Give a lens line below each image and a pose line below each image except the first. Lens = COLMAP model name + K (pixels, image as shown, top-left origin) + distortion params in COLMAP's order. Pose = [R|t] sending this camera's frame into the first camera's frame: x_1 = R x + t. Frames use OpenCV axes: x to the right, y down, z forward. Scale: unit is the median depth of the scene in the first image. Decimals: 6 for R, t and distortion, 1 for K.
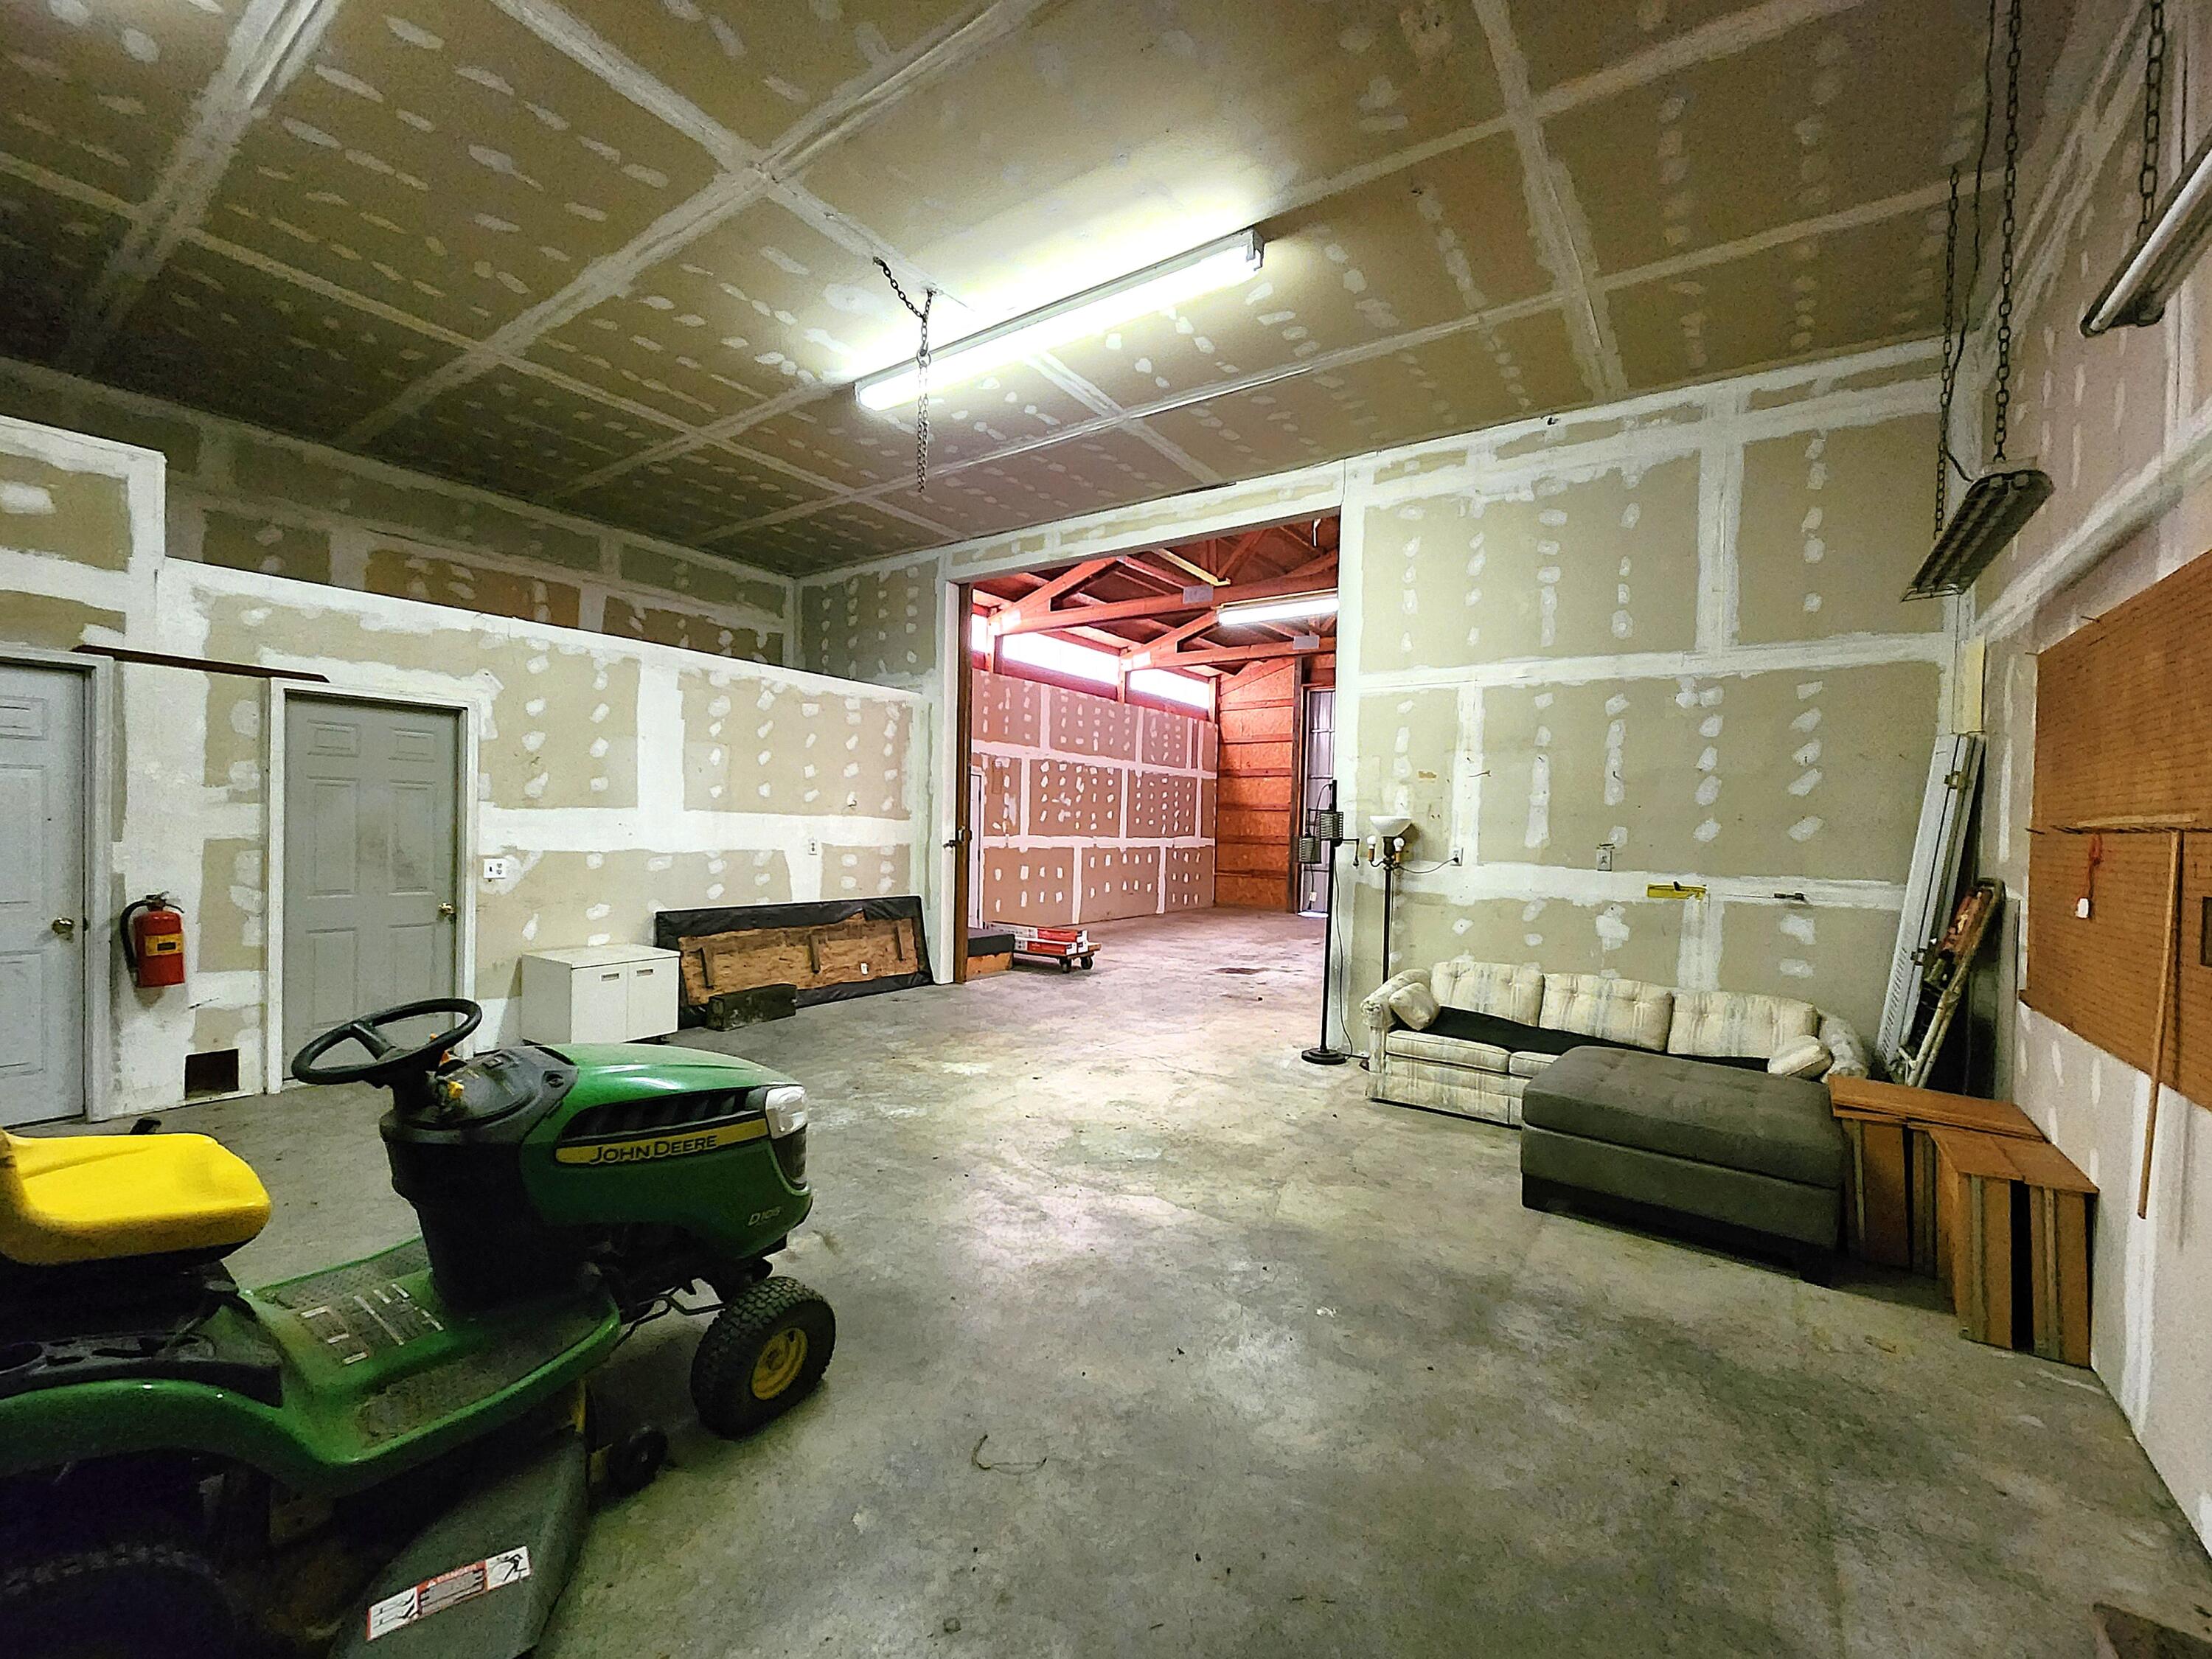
lens RADIAL K [[910.9, 0, 1108.8], [0, 910.9, 834.2], [0, 0, 1]] dist [-0.002922, 0.000088]
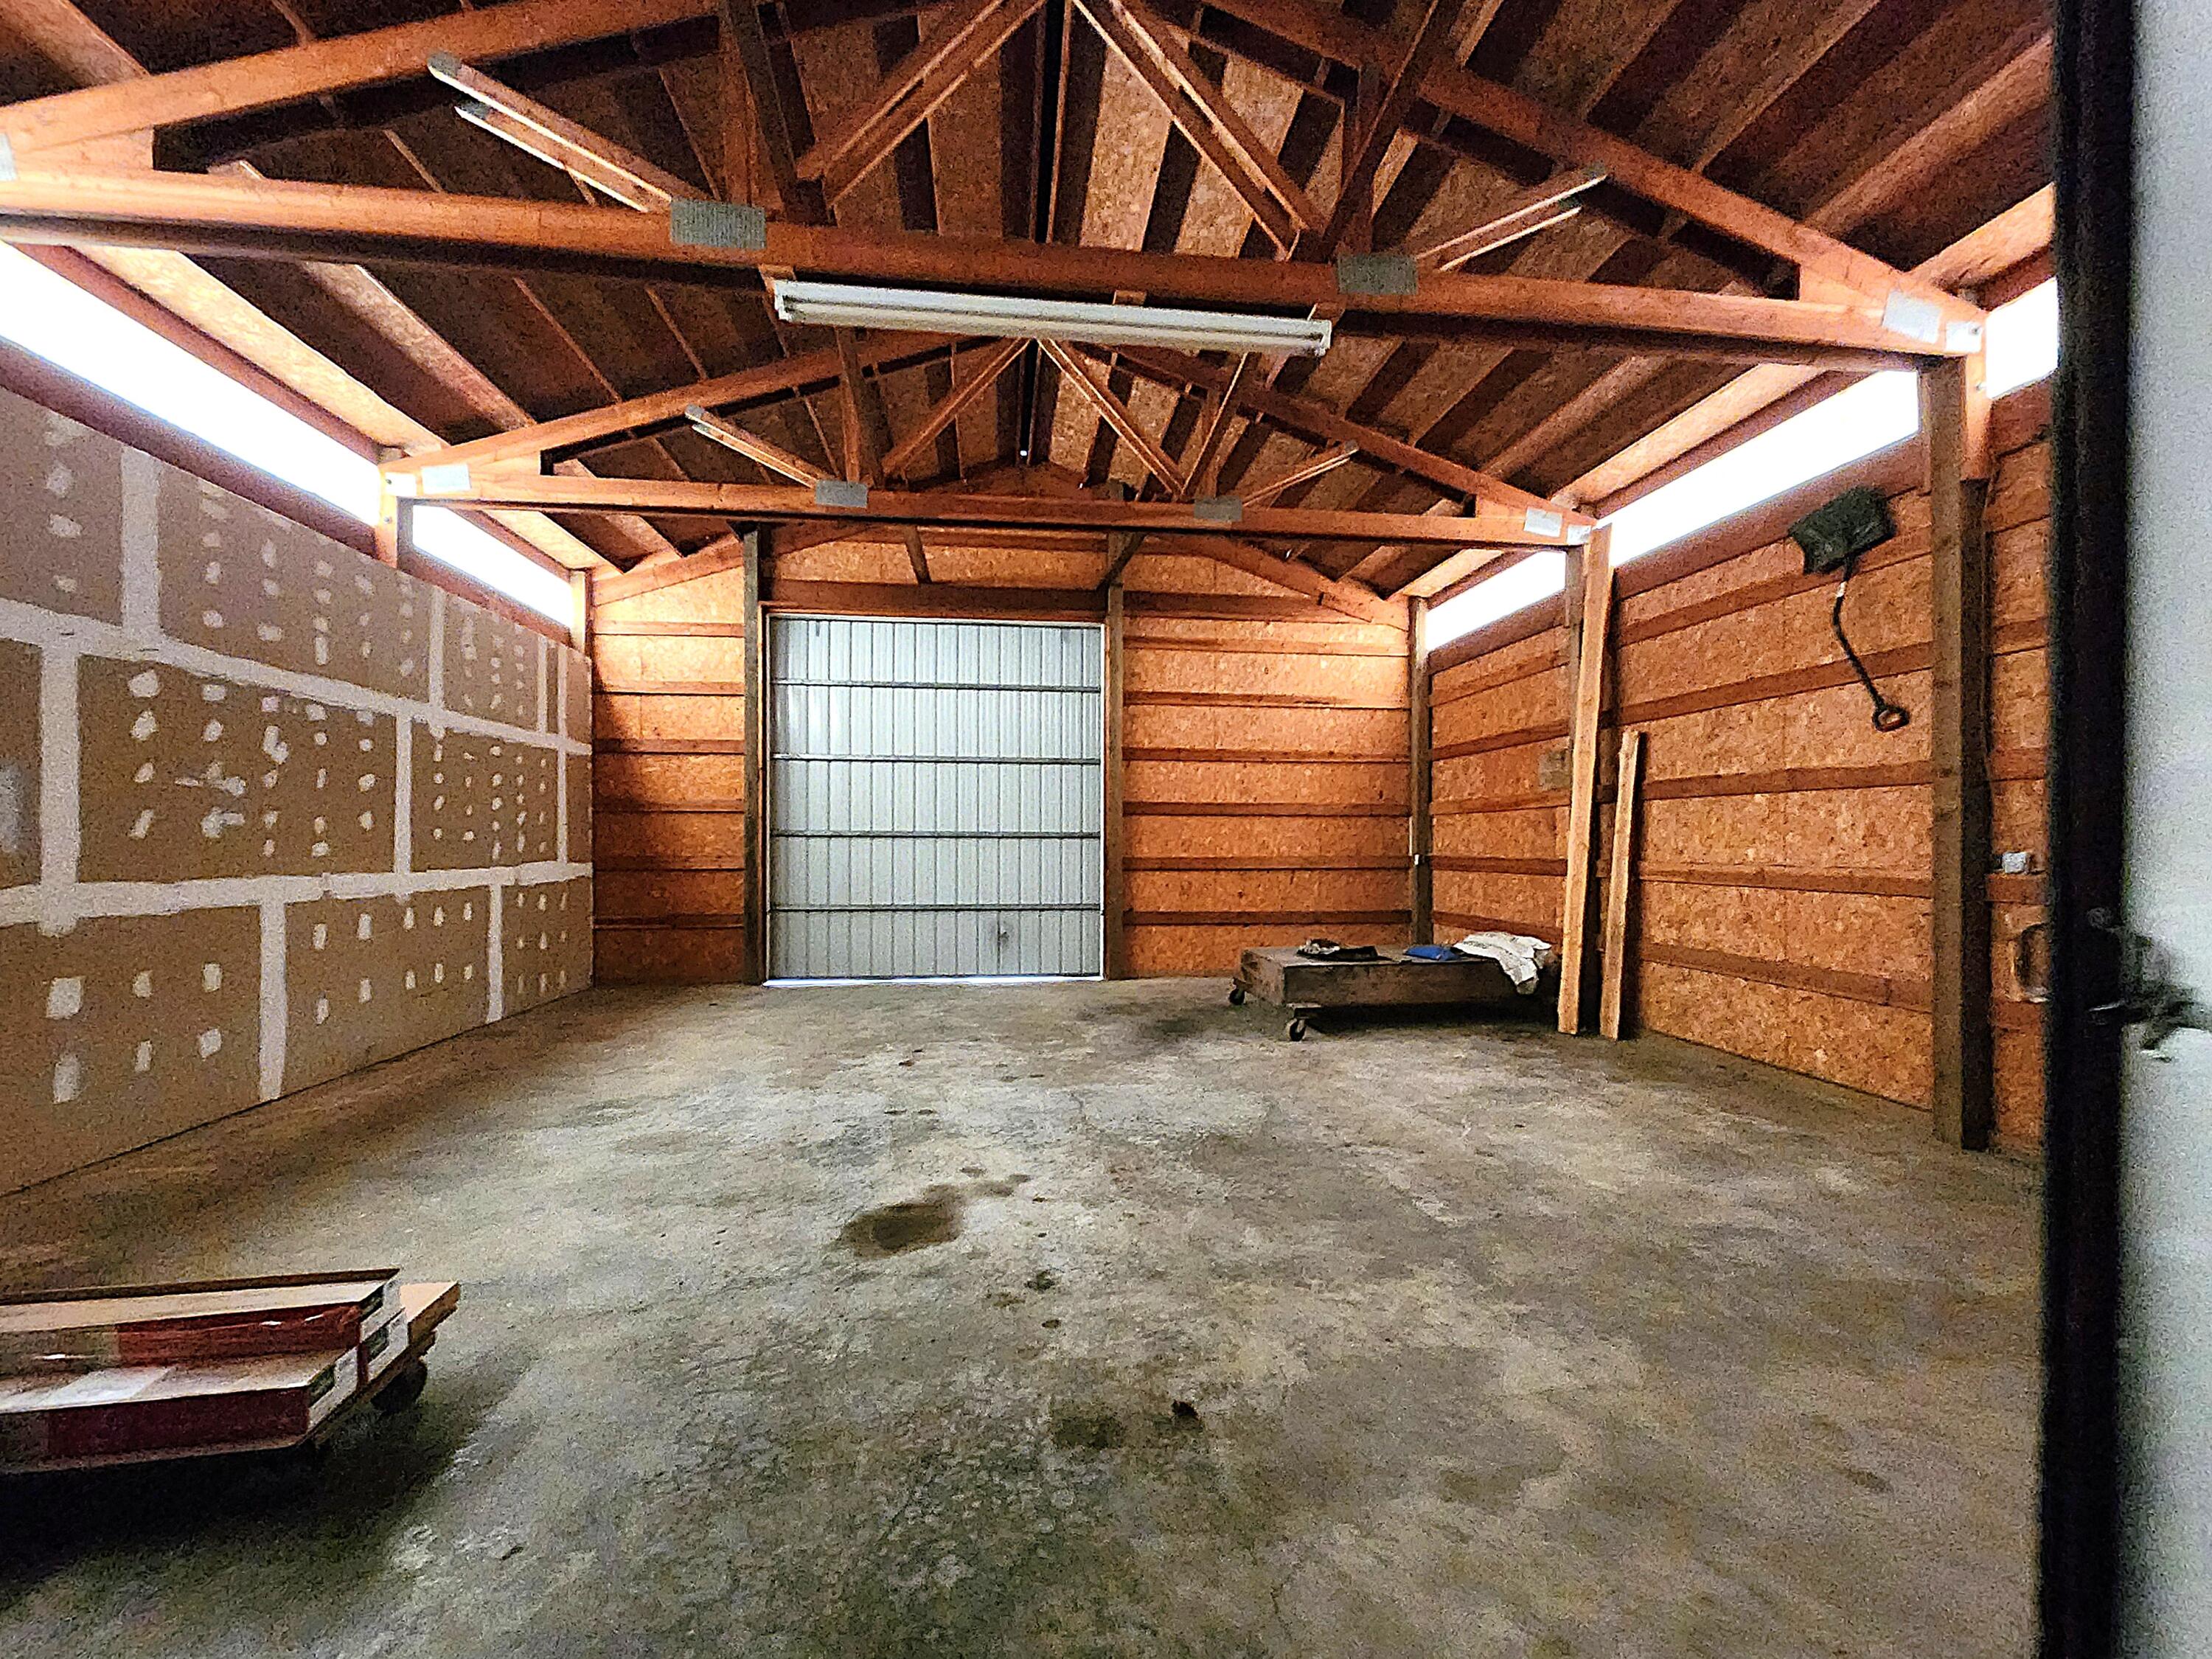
lens RADIAL K [[910.9, 0, 1098.8], [0, 910.9, 842.5], [0, 0, 1]] dist [-0.002922, 0.000088]
pose [[0.741736, -0.022473, 0.670316, -0.029893], [0.022174, 0.999714, 0.008980, -0.007012], [-0.670326, 0.008203, 0.742022, 0.445998]]
